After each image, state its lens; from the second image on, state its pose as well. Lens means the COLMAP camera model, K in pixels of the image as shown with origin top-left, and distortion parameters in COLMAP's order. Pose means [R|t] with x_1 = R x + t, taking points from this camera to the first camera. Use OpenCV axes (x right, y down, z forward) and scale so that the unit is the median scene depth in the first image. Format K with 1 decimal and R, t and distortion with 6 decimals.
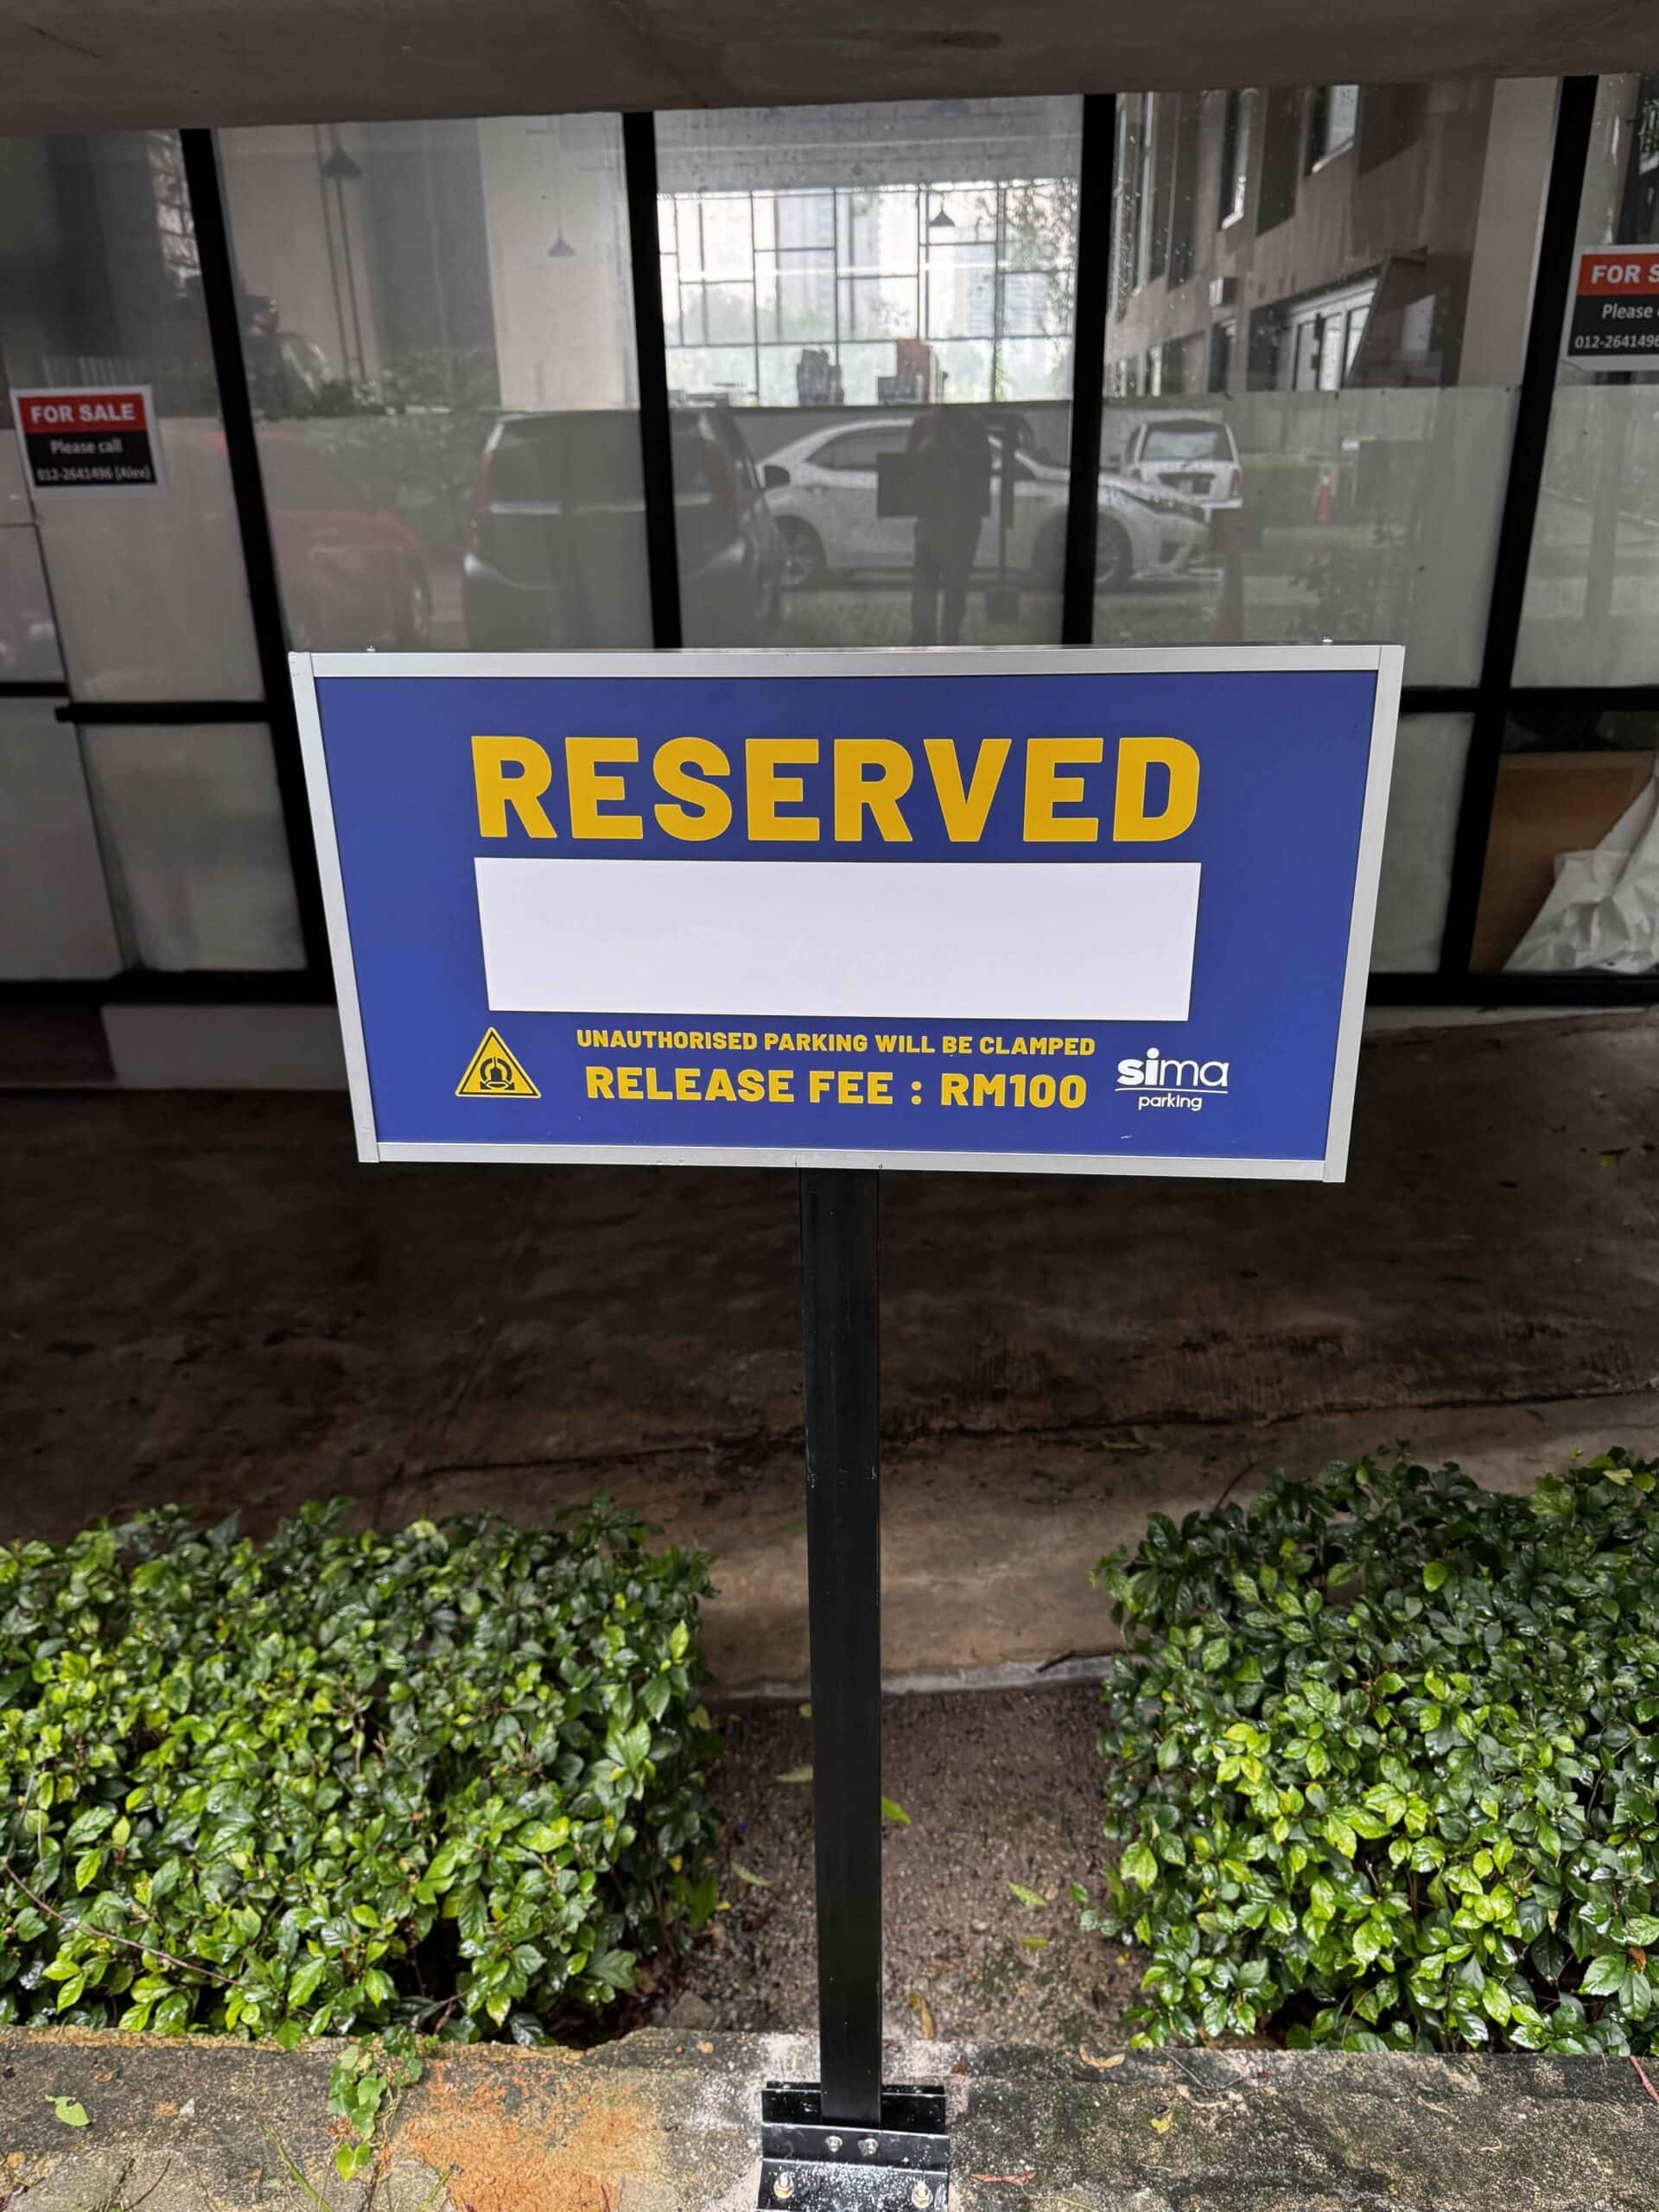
lens RADIAL K [[1612.2, 0, 826.9], [0, 1612.2, 1112.6], [0, 0, 1]] dist [0.256552, -0.346591]
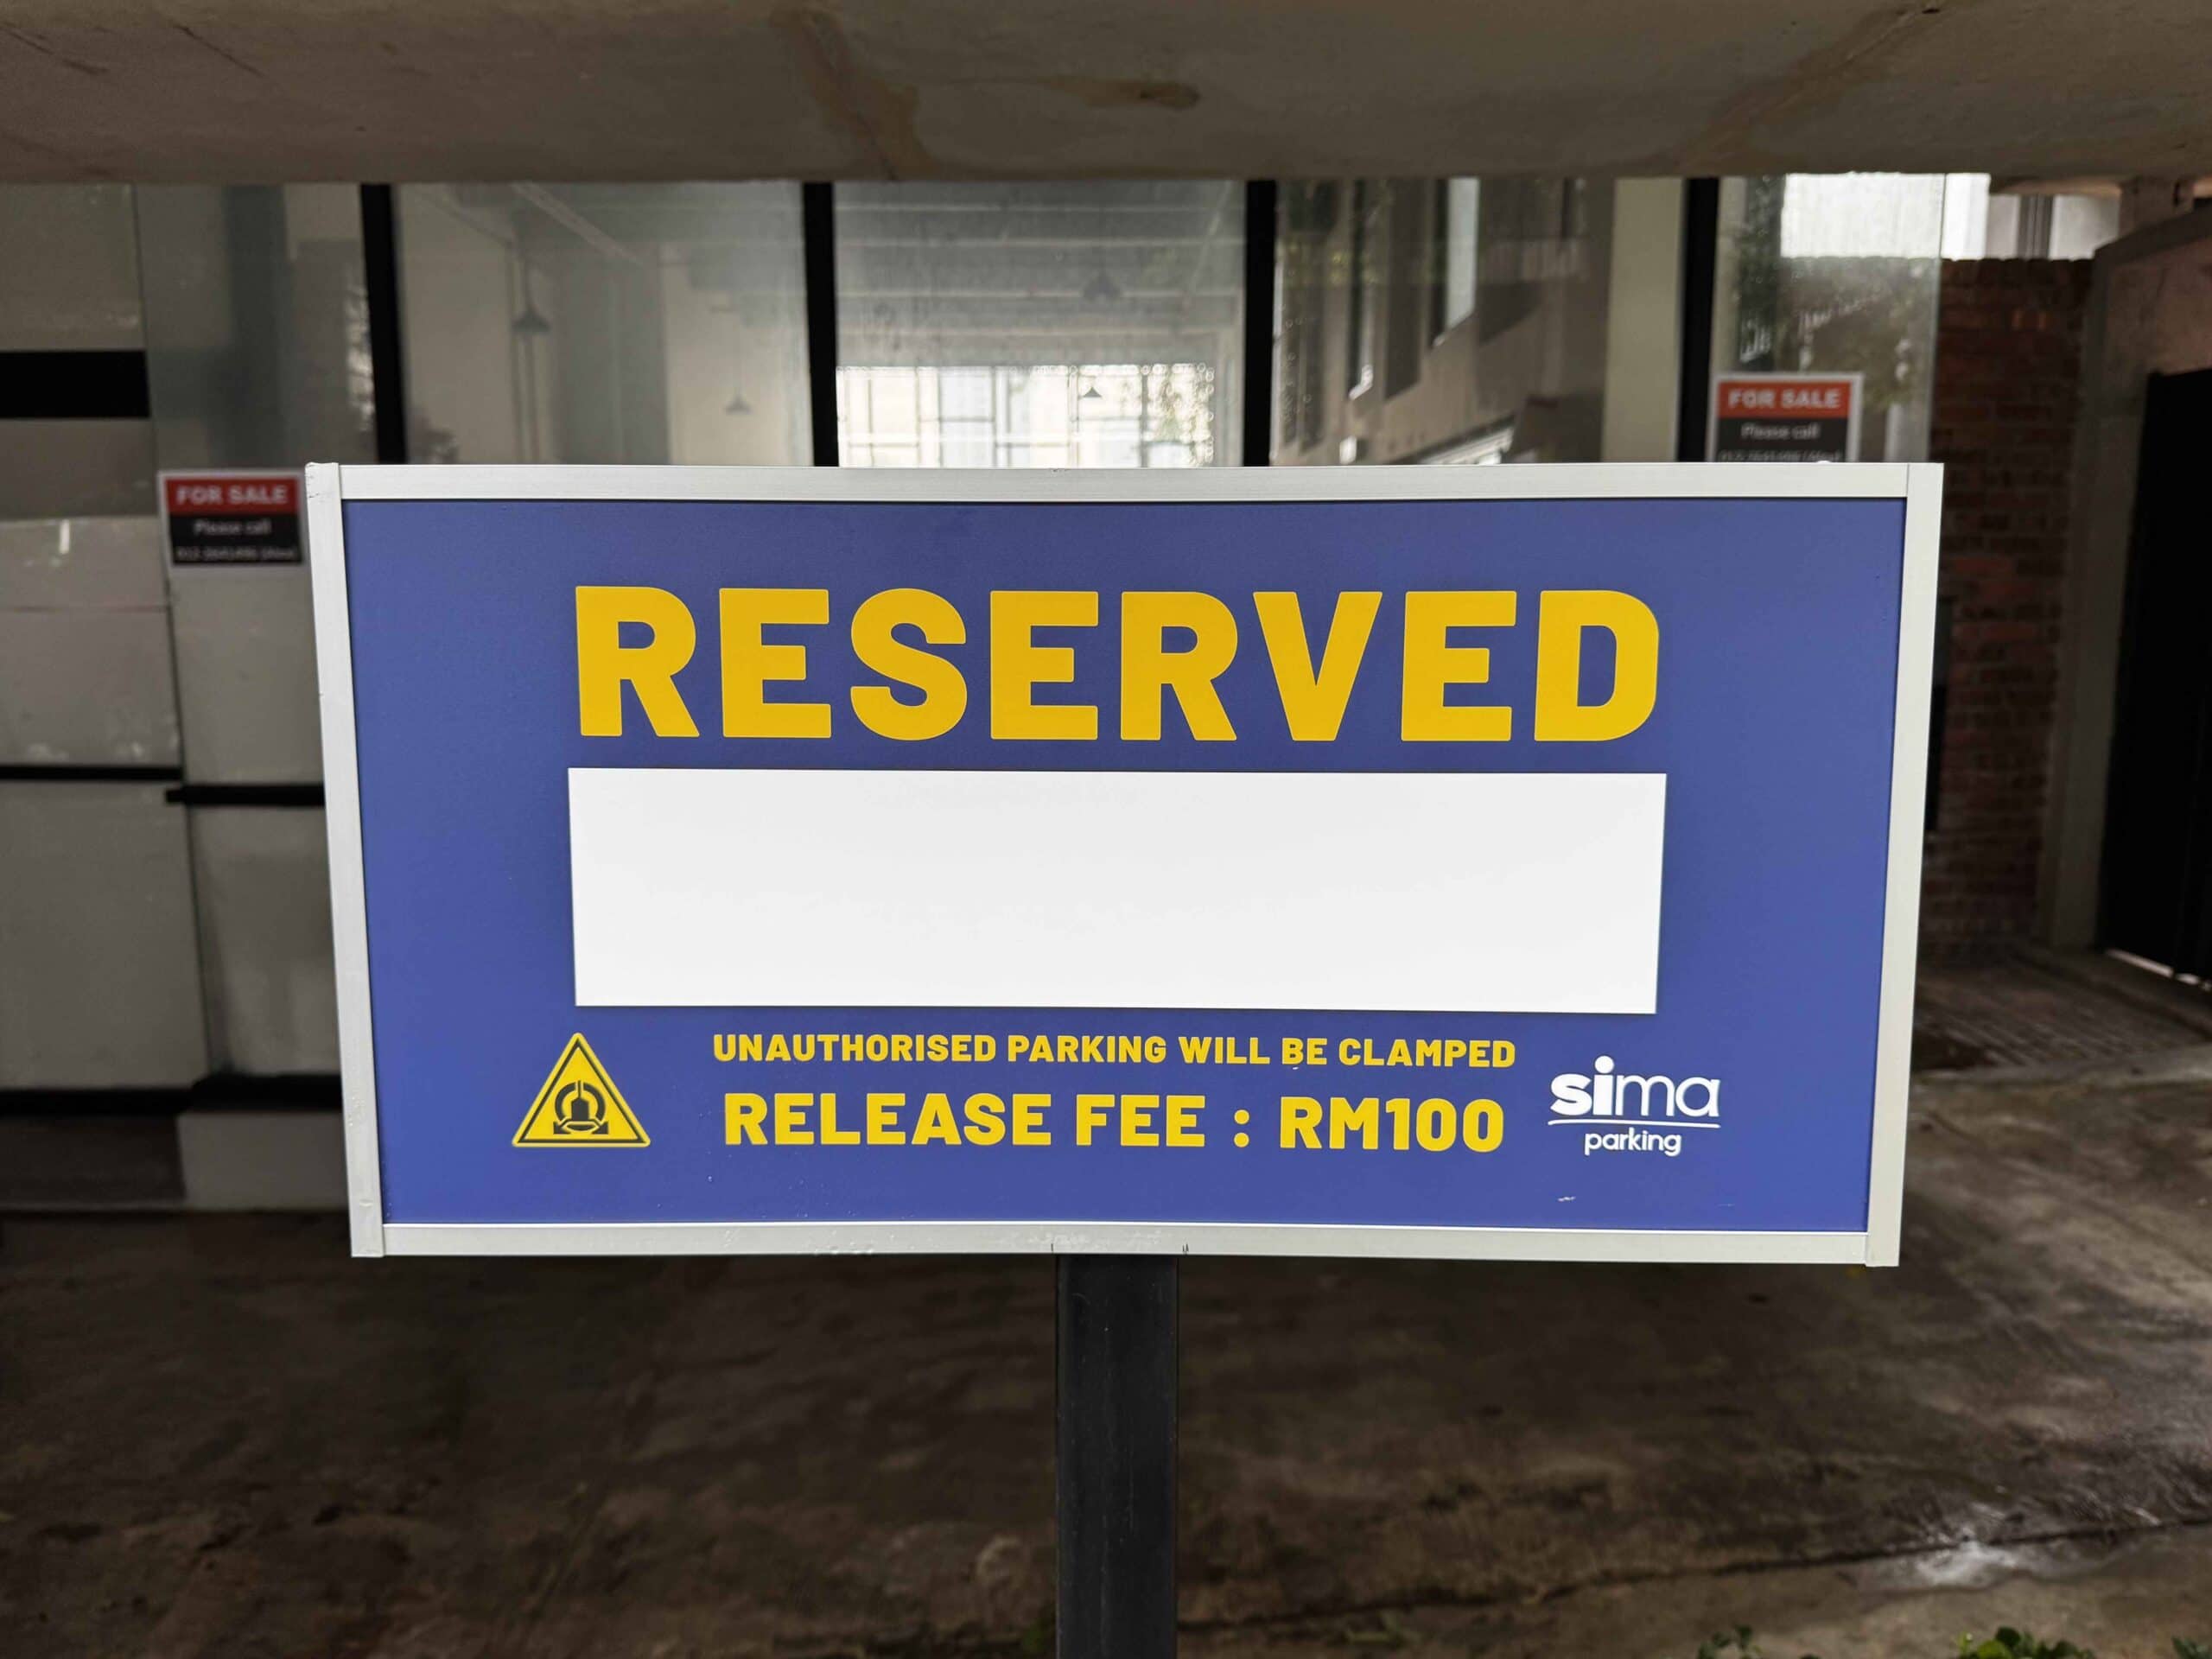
lens RADIAL K [[1653.6, 0, 1097.4], [0, 1653.6, 825.8], [0, 0, 1]] dist [0.096413, -0.144636]
pose [[0.997565, 0.005126, 0.069553, -0.016156], [0.011621, 0.971135, -0.238248, 0.008978], [-0.068766, 0.238476, 0.968711, 0.110044]]
